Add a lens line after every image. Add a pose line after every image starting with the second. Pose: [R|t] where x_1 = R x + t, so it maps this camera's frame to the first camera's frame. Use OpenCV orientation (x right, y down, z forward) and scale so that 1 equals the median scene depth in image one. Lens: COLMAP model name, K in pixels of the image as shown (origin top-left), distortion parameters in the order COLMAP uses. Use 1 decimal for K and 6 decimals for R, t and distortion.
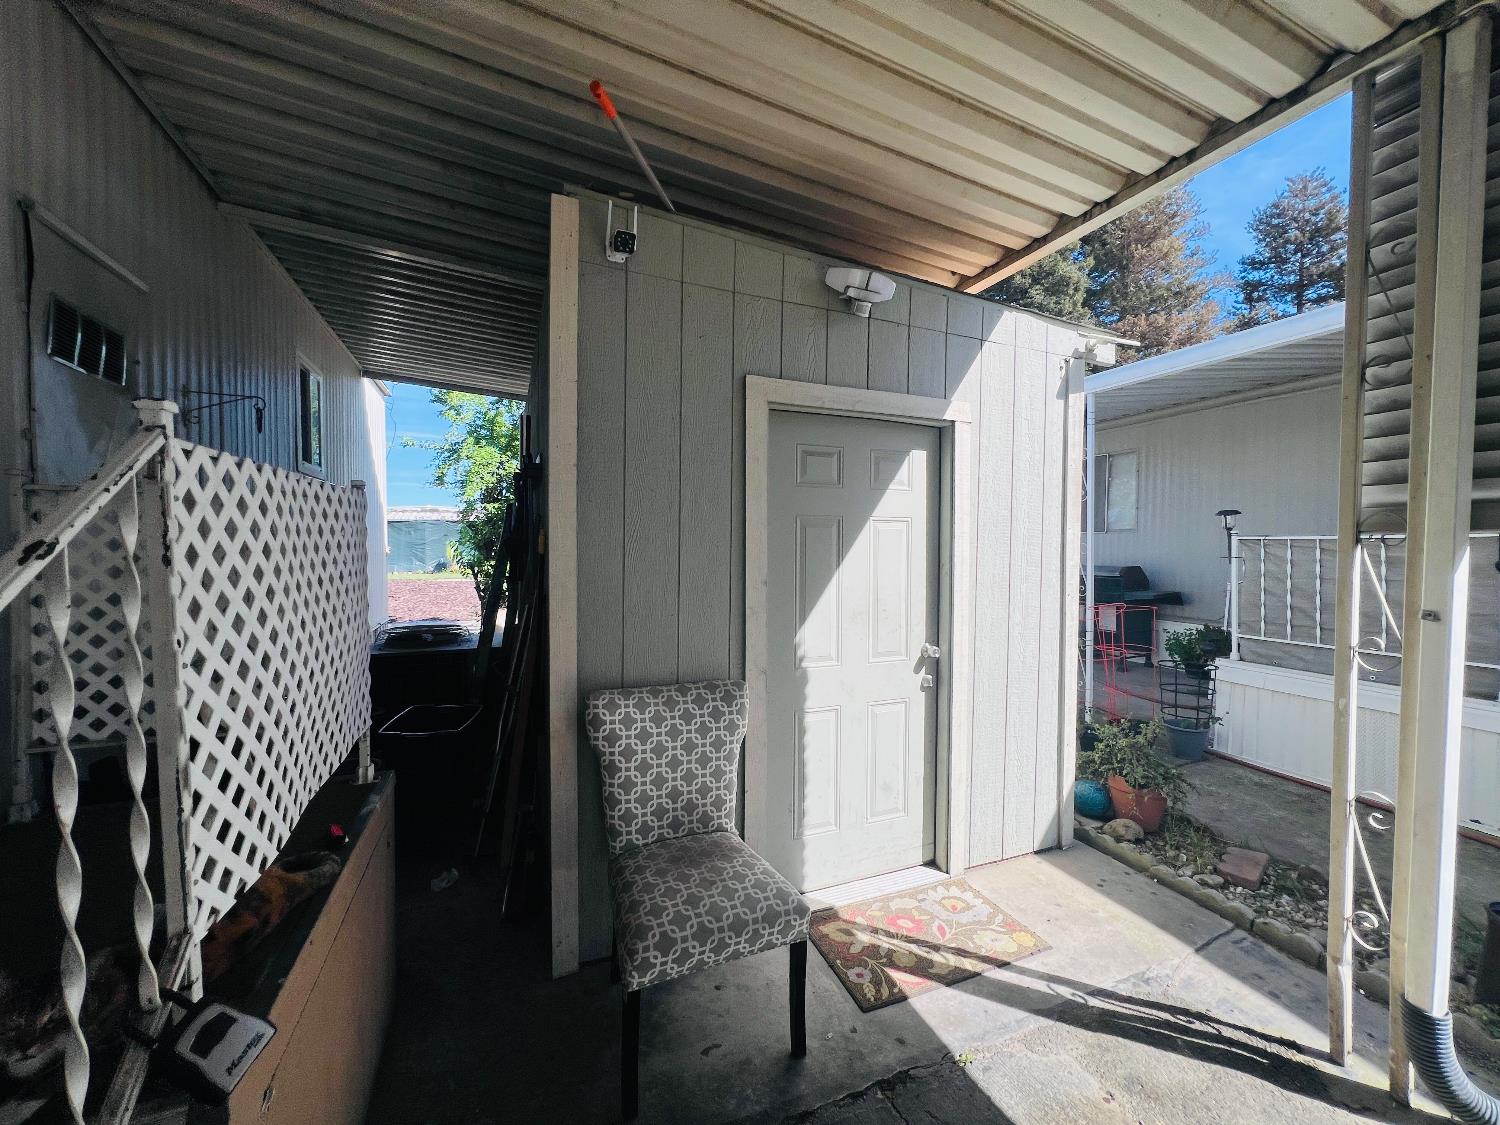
lens RADIAL K [[602.3, 0, 746.7], [0, 602.3, 563.6], [0, 0, 1]] dist [-0.000666, 0.000018]
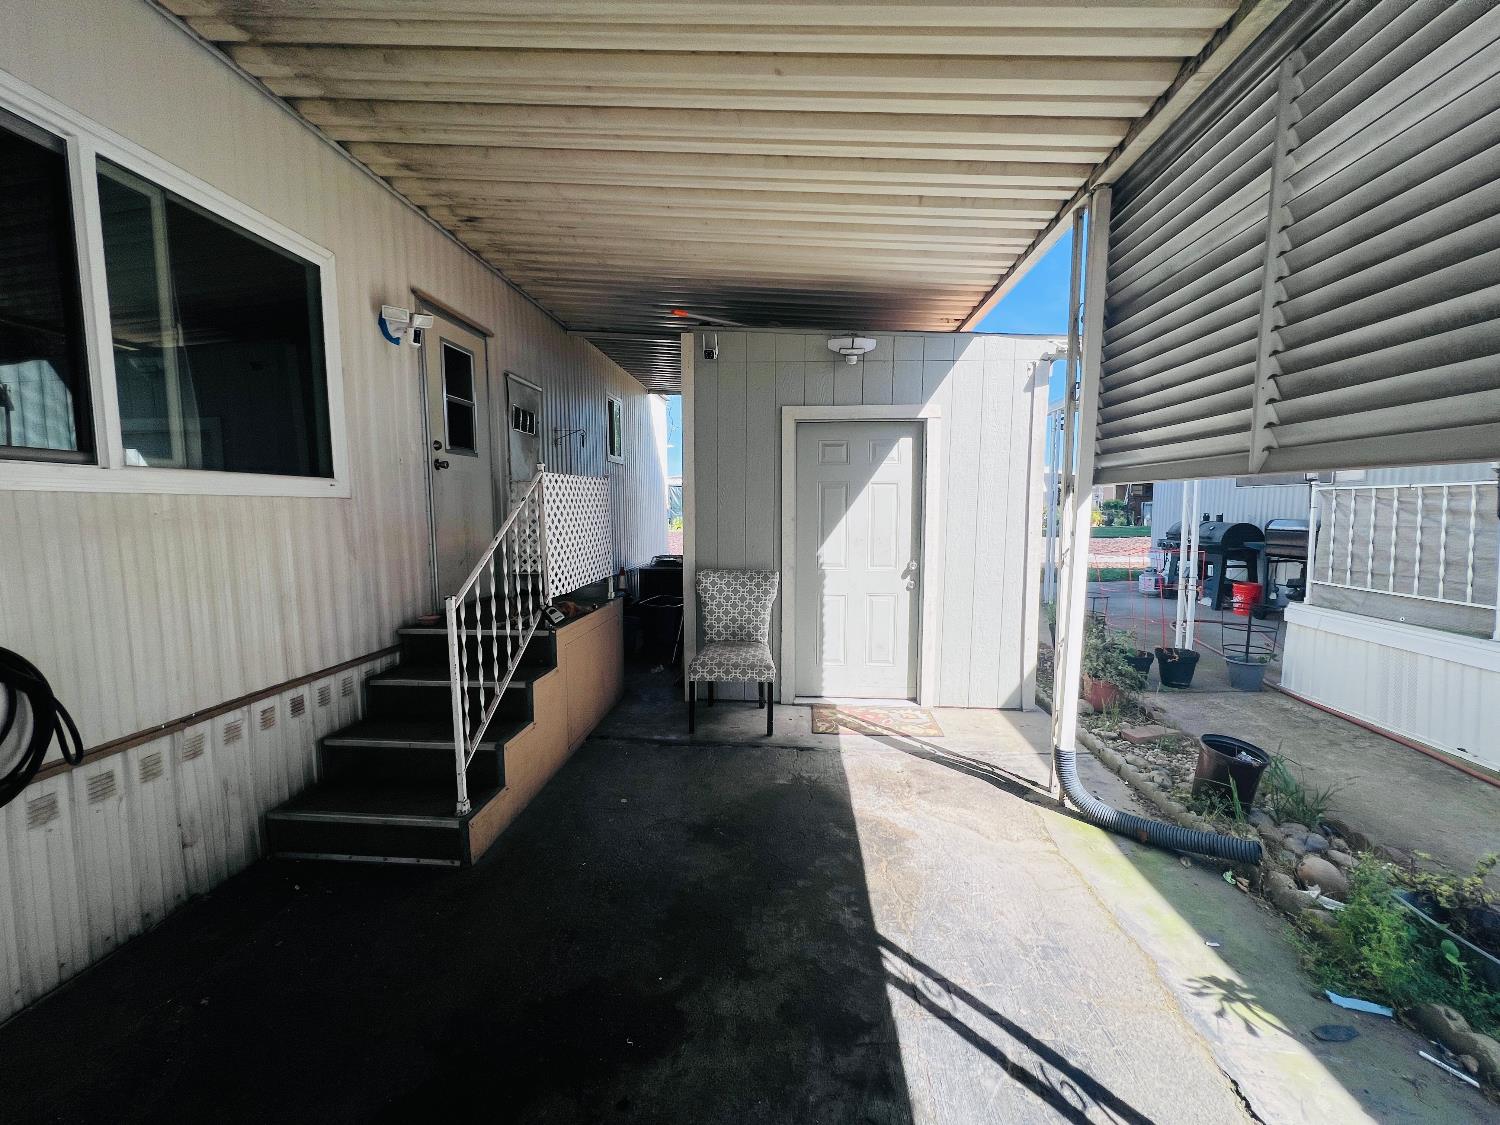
lens RADIAL K [[602.3, 0, 746.7], [0, 602.3, 563.6], [0, 0, 1]] dist [-0.000666, 0.000018]
pose [[0.892694, 0.037202, -0.449125, 0.748034], [-0.006935, 0.997603, 0.068851, 0.041445], [0.450610, -0.058349, 0.890812, -0.720956]]
